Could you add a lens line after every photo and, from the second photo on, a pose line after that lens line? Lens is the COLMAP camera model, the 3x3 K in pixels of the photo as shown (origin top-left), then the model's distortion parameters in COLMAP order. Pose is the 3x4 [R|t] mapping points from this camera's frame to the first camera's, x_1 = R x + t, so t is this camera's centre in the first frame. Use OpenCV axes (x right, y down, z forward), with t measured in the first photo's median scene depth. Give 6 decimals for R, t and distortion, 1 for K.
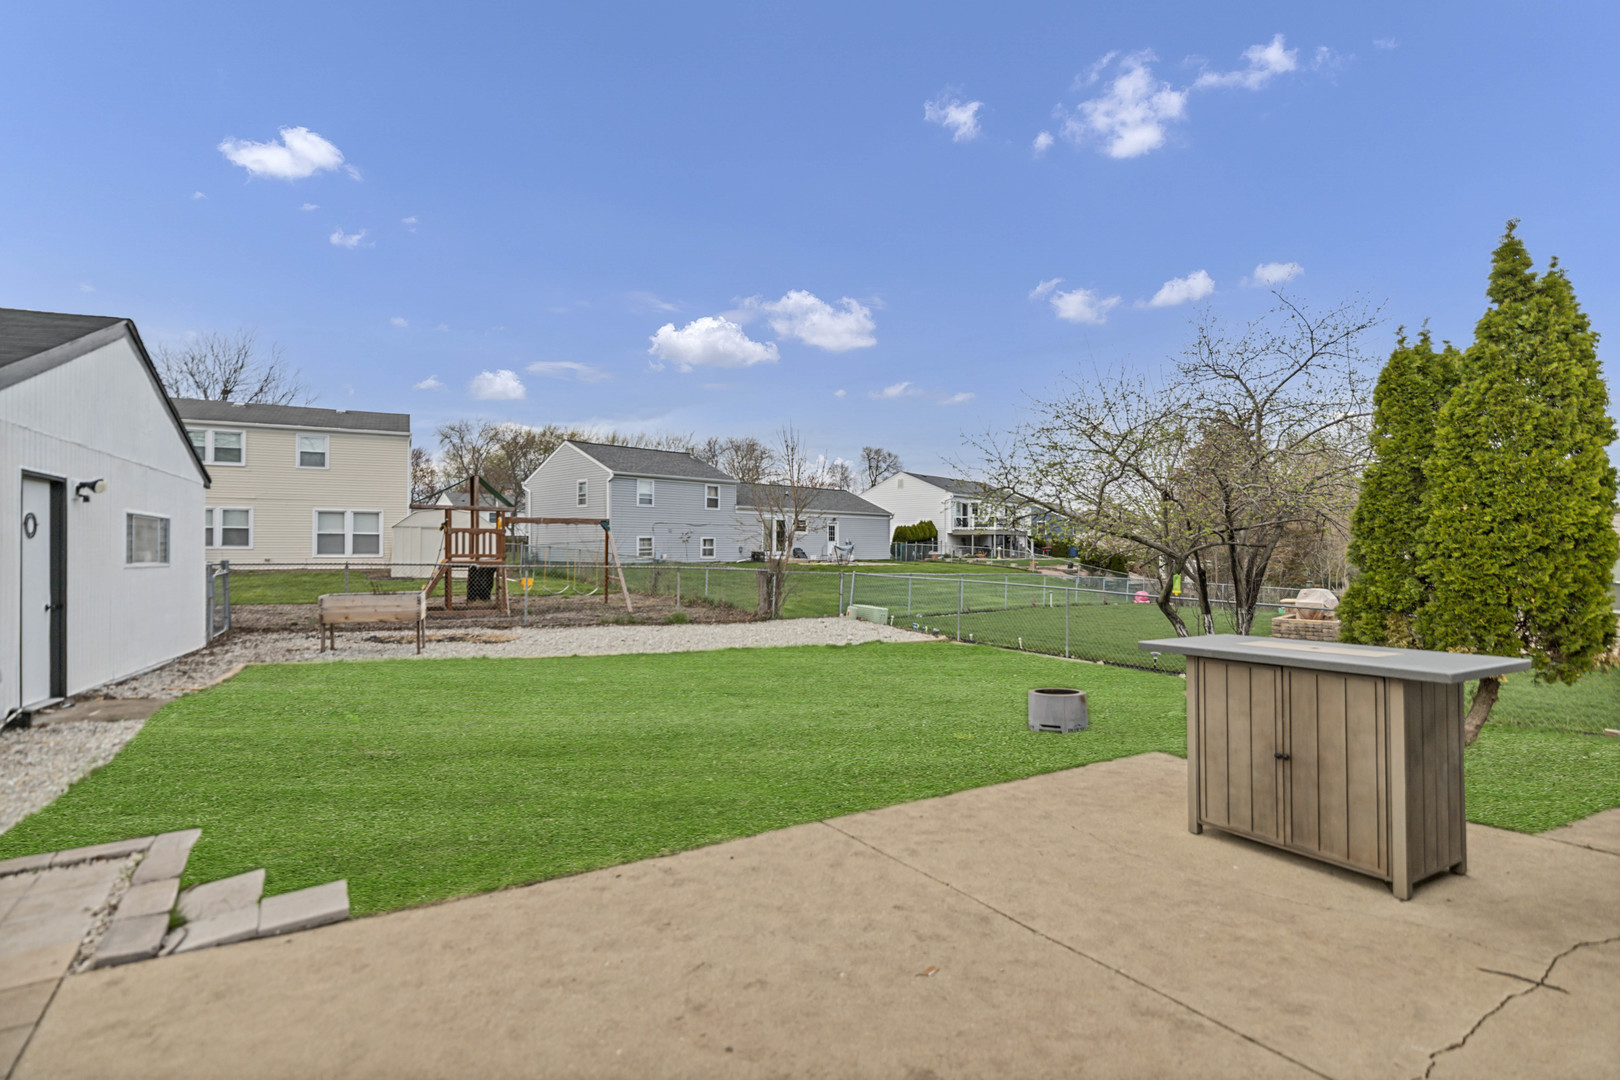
lens RADIAL K [[794.3, 0, 818.9], [0, 794.3, 542.5], [0, 0, 1]] dist [-0.005696, 0.002453]
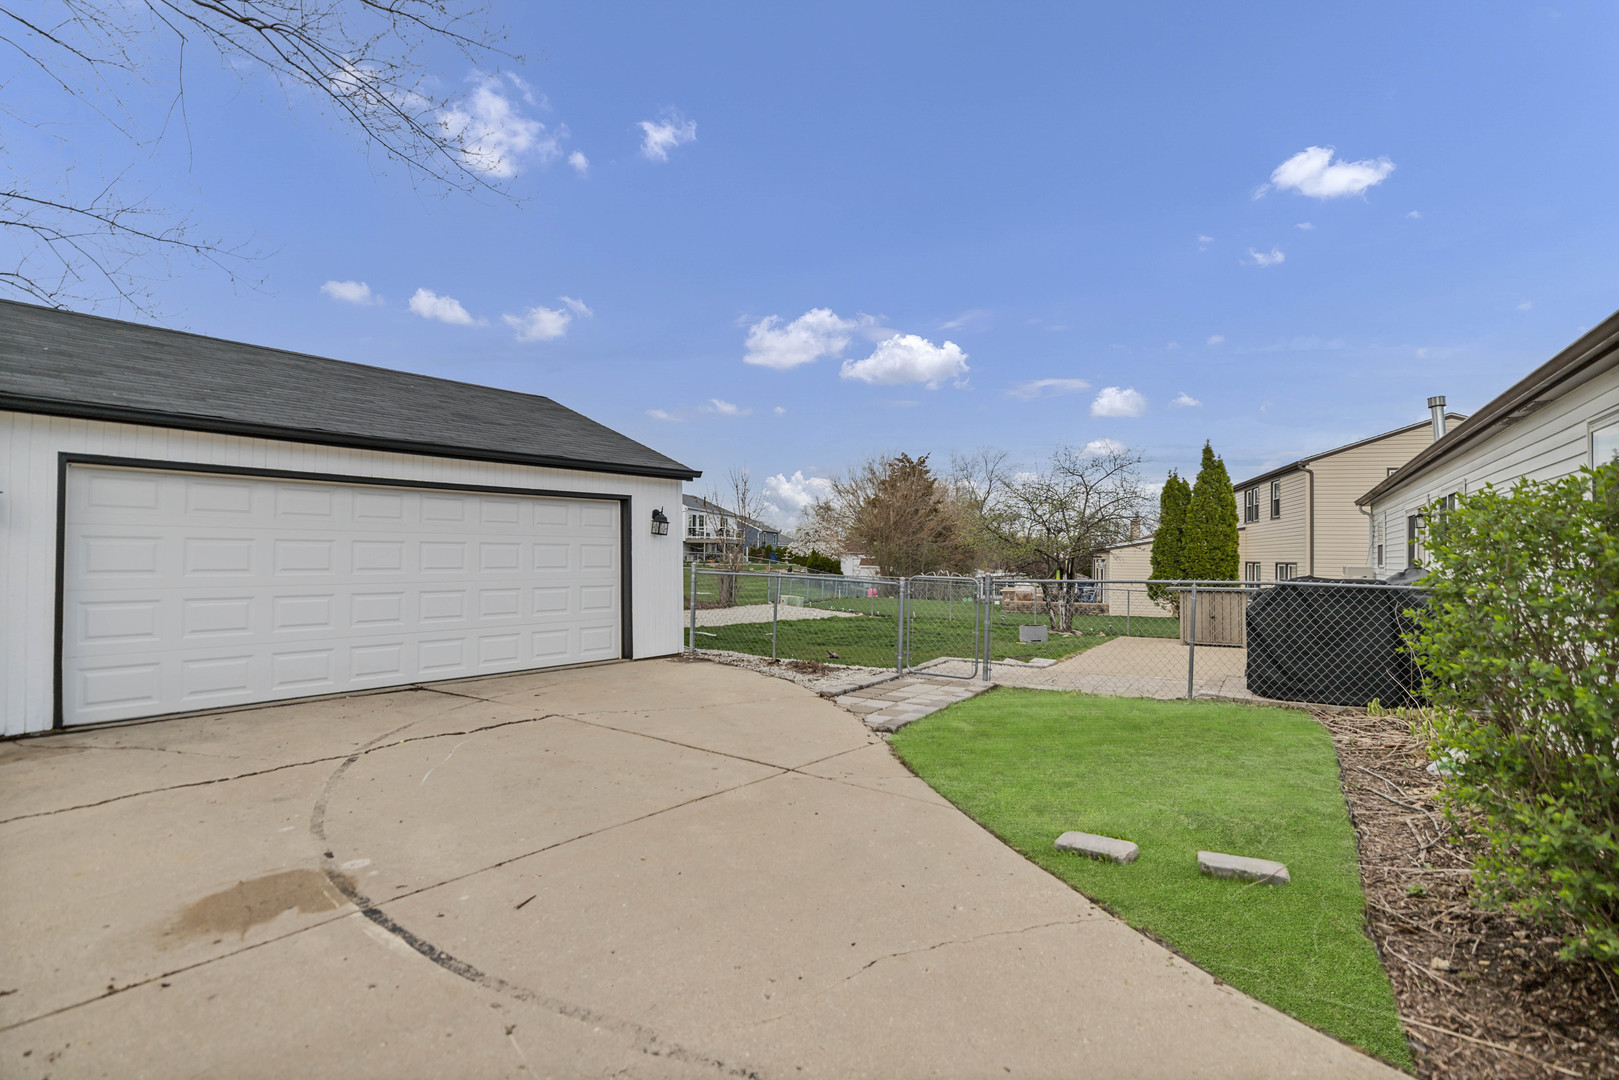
lens RADIAL K [[793.8, 0, 801.6], [0, 793.8, 536.3], [0, 0, 1]] dist [-0.005696, 0.002453]
pose [[0.895561, 0.018278, 0.444563, -2.208916], [-0.011852, 0.999781, -0.017230, -0.008517], [-0.444780, 0.010162, 0.895582, -1.145236]]
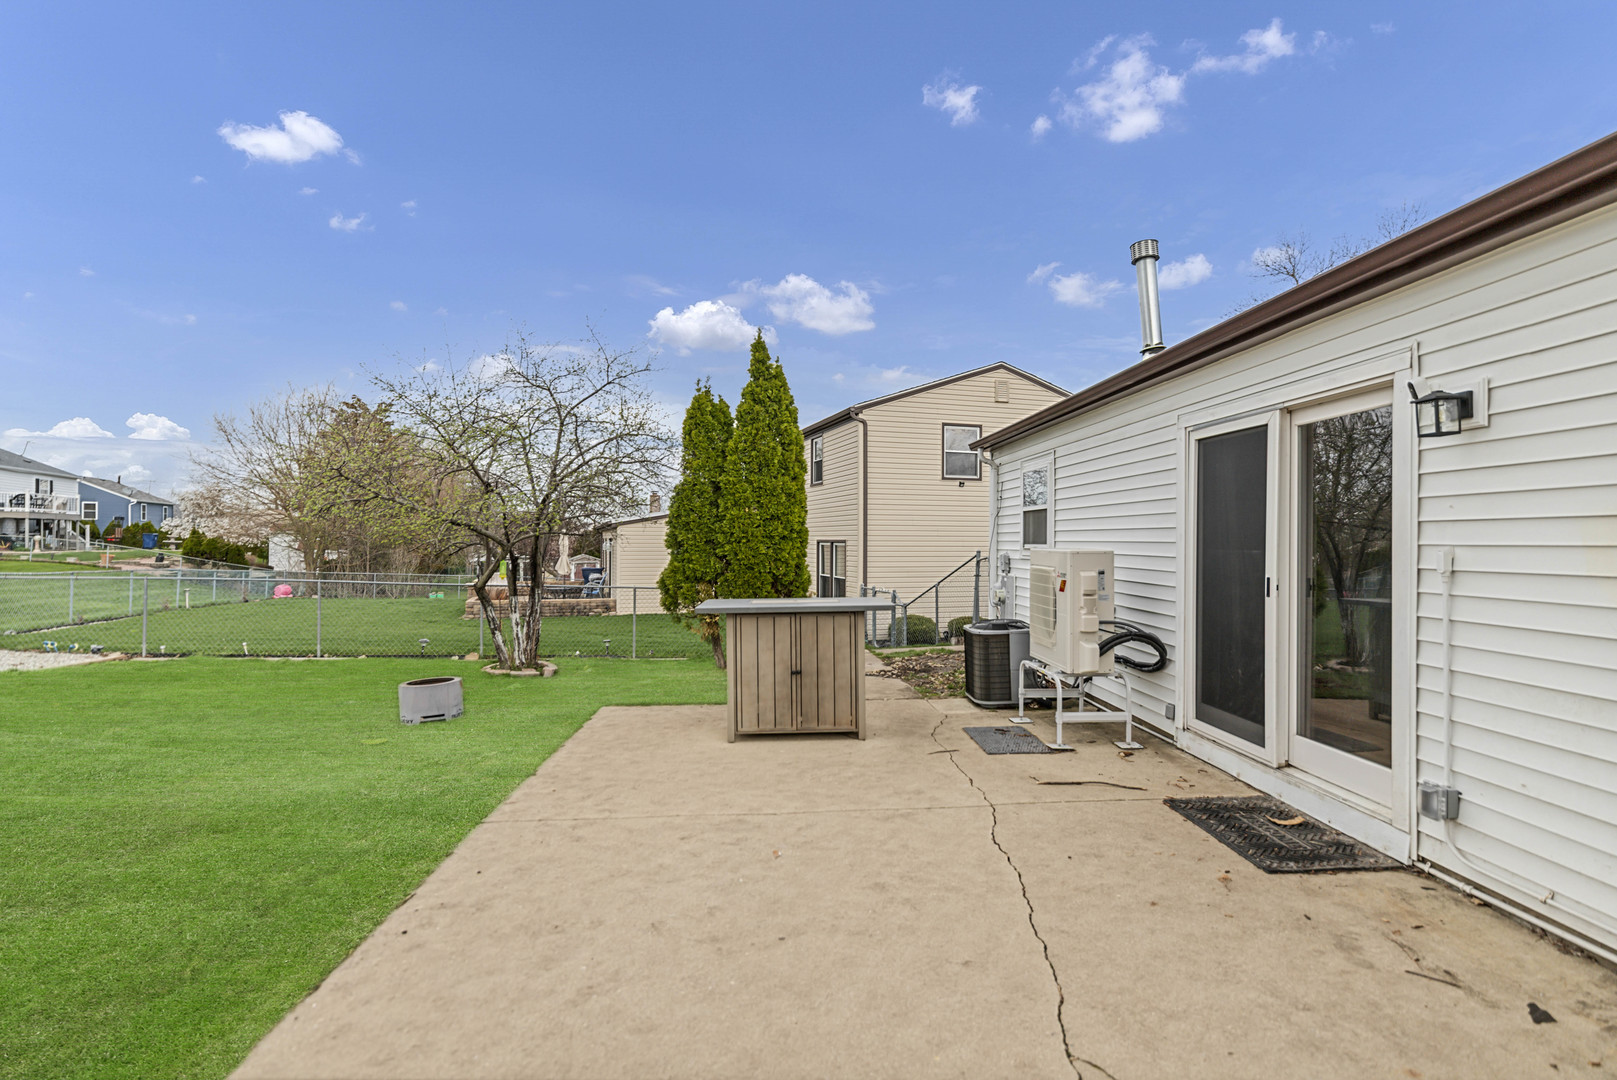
lens RADIAL K [[792.8, 0, 817.1], [0, 792.8, 535.9], [0, 0, 1]] dist [-0.005696, 0.002453]
pose [[0.491658, 0.001946, 0.870786, -0.598229], [-0.006423, 0.999978, 0.001392, 0.004032], [-0.870765, -0.006278, 0.491659, 0.178344]]
